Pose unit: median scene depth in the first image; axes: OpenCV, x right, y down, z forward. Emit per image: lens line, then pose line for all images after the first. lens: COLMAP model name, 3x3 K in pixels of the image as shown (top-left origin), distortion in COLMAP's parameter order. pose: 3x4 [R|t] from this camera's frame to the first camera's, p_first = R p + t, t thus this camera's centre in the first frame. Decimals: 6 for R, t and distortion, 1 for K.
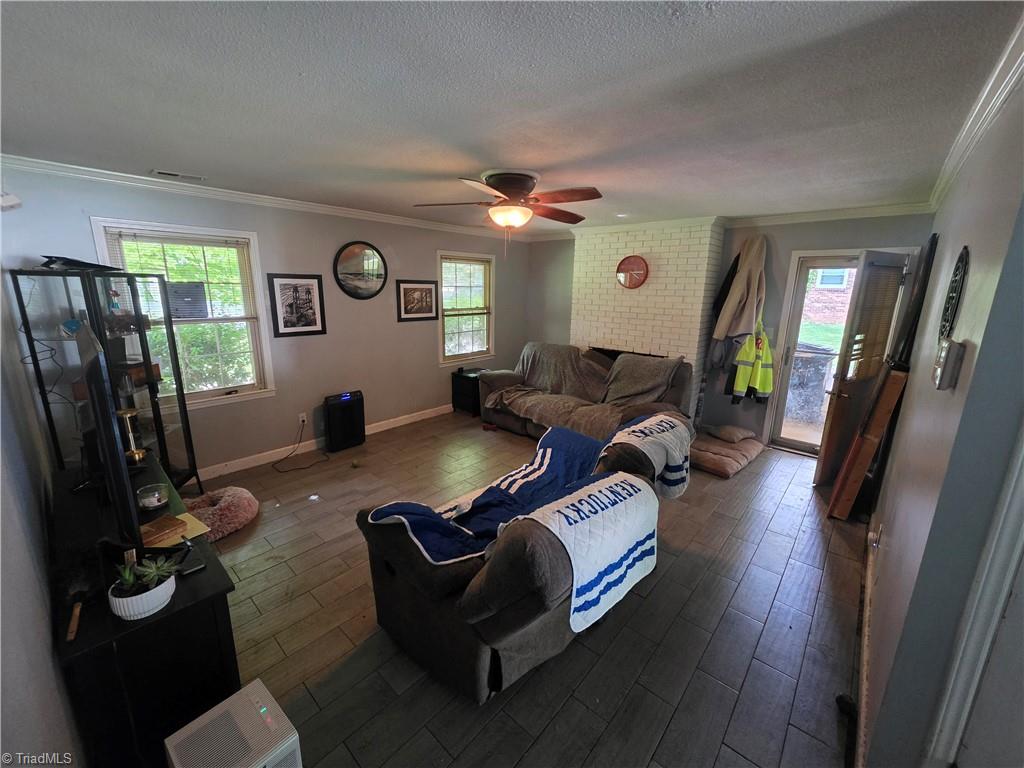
lens RADIAL K [[410.8, 0, 508.9], [0, 410.8, 379.0], [0, 0, 1]] dist [-0.002484, -0.000127]
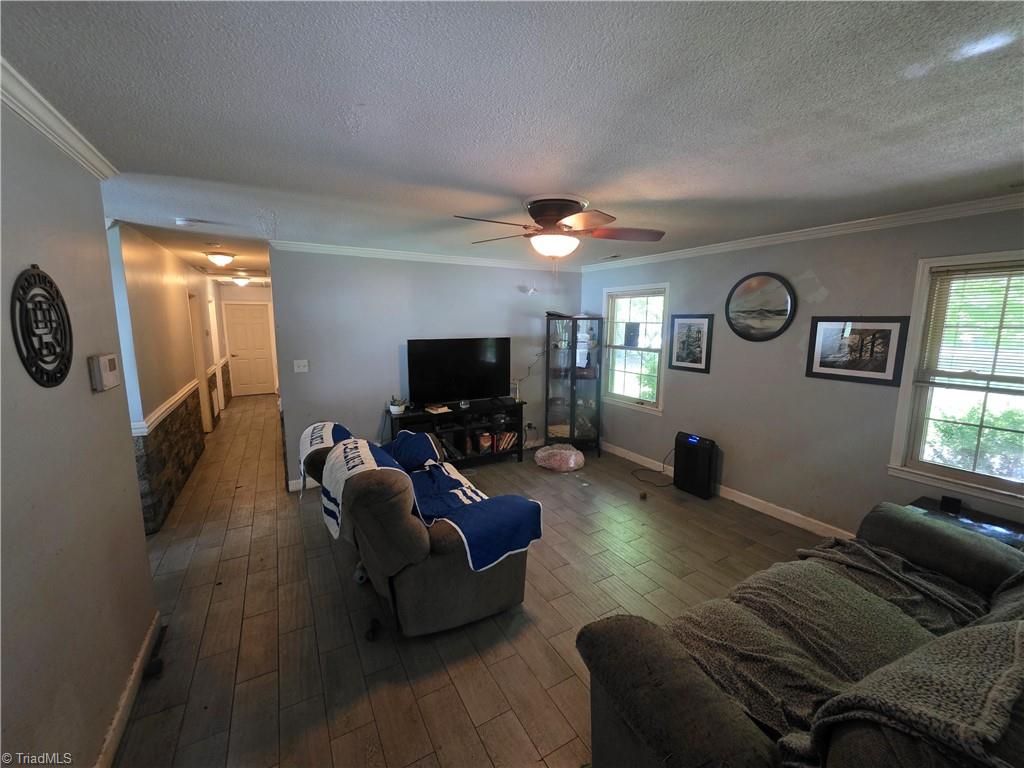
lens RADIAL K [[410.8, 0, 508.2], [0, 410.8, 384.4], [0, 0, 1]] dist [-0.002484, -0.000127]
pose [[-0.317378, 0.131850, -0.939088, 0.628478], [-0.216596, 0.954031, 0.207150, -0.185777], [0.923232, 0.269147, -0.274231, 0.842517]]
